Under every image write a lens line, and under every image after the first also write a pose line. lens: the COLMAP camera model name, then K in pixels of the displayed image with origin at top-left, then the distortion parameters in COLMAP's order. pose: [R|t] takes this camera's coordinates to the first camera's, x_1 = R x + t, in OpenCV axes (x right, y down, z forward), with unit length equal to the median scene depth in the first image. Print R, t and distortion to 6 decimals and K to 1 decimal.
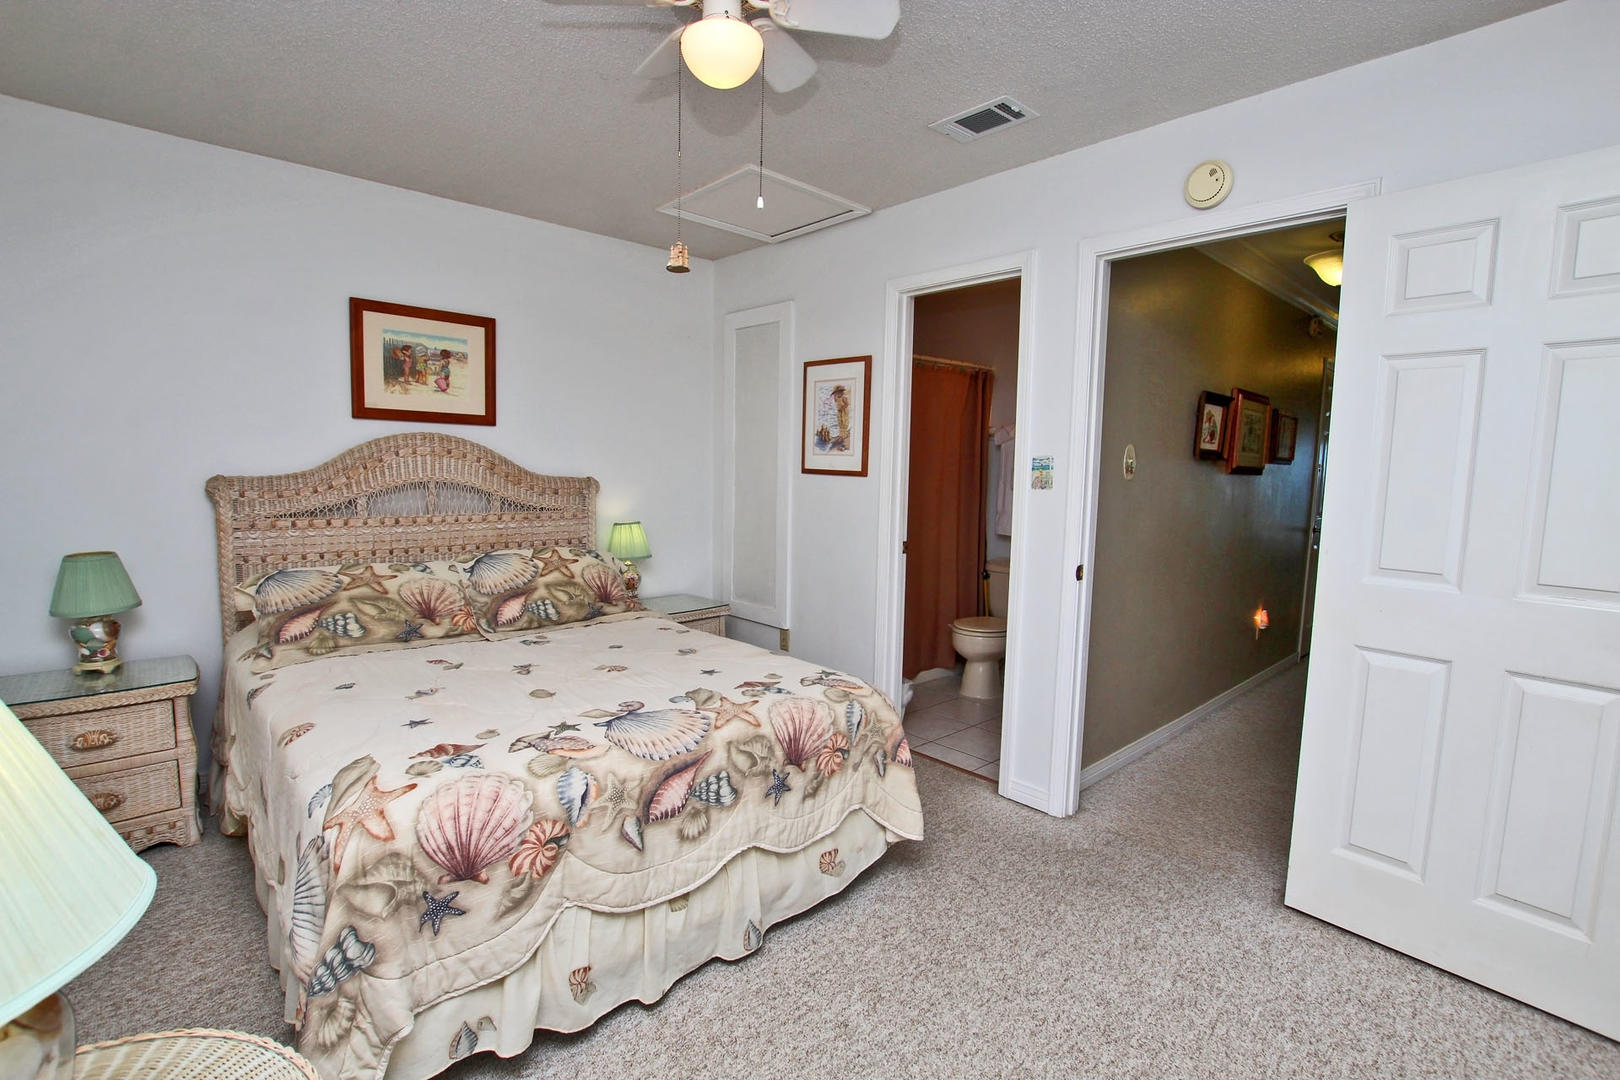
lens RADIAL K [[746.1, 0, 810.0], [0, 746.1, 540.0], [0, 0, 1]] dist [-0.025065, -0.000224]
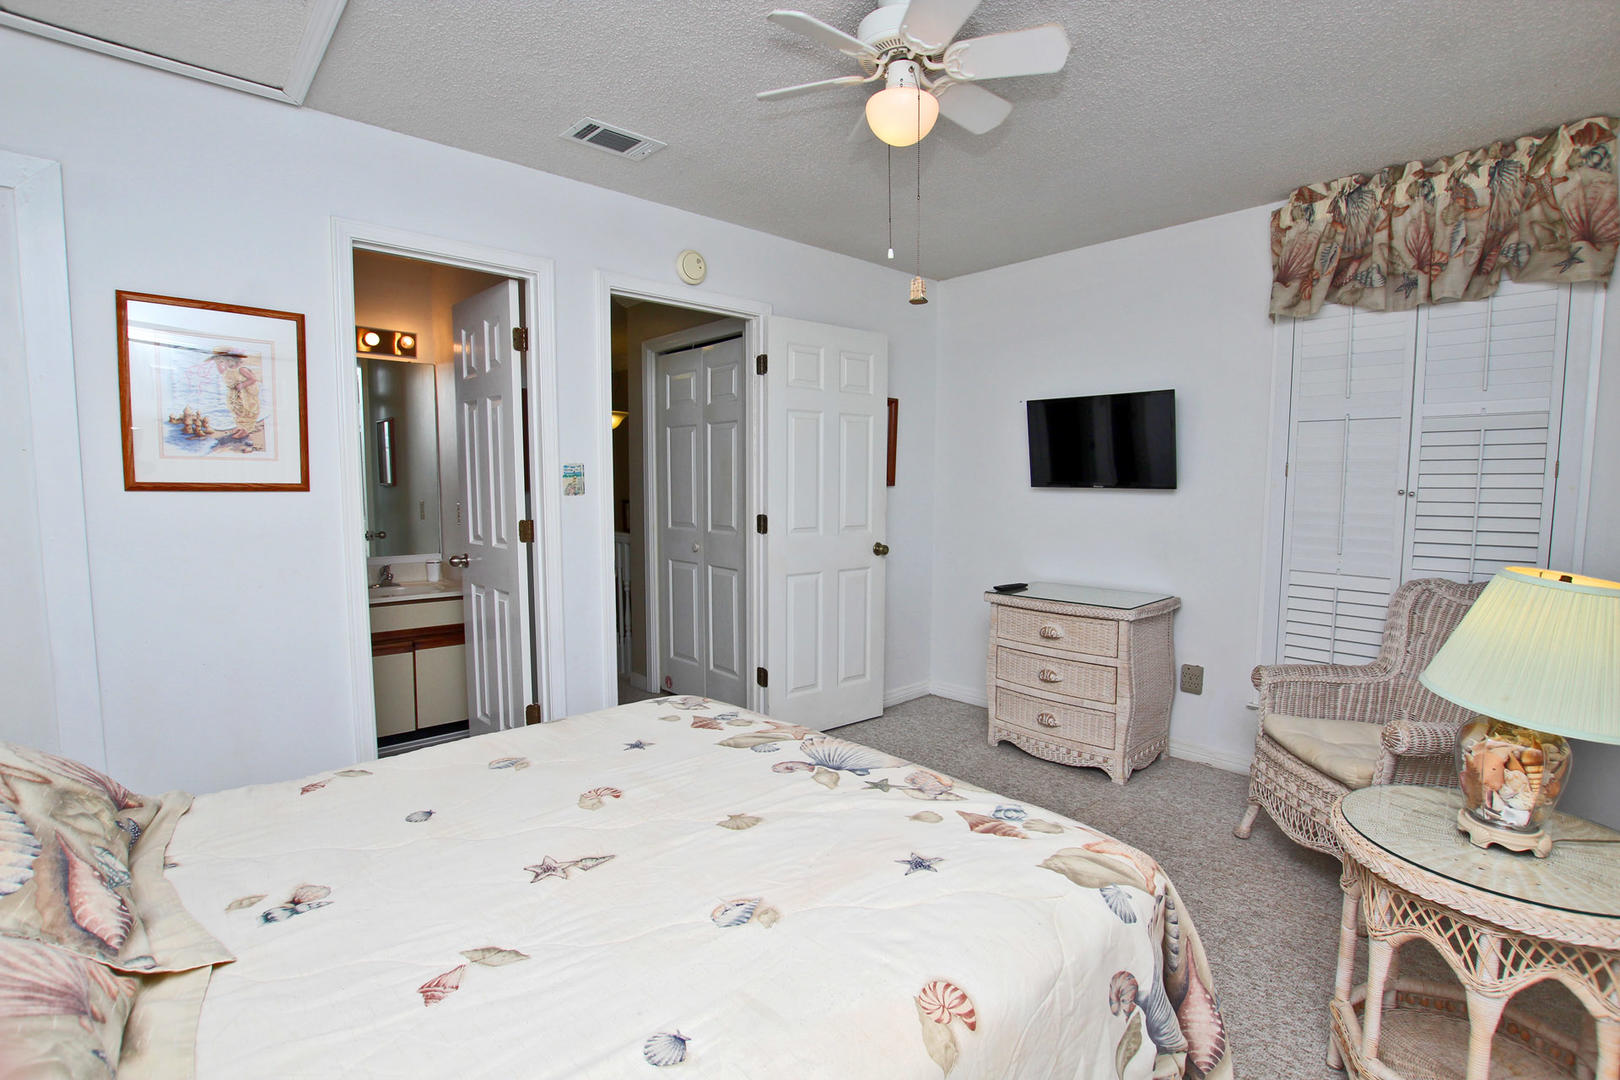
lens RADIAL K [[746.1, 0, 810.0], [0, 746.1, 540.0], [0, 0, 1]] dist [-0.025065, -0.000224]
pose [[0.020082, -0.101635, 0.994619, -0.900315], [0.096783, 0.990345, 0.099244, -0.096083], [-0.995103, 0.094269, 0.029725, 0.798097]]
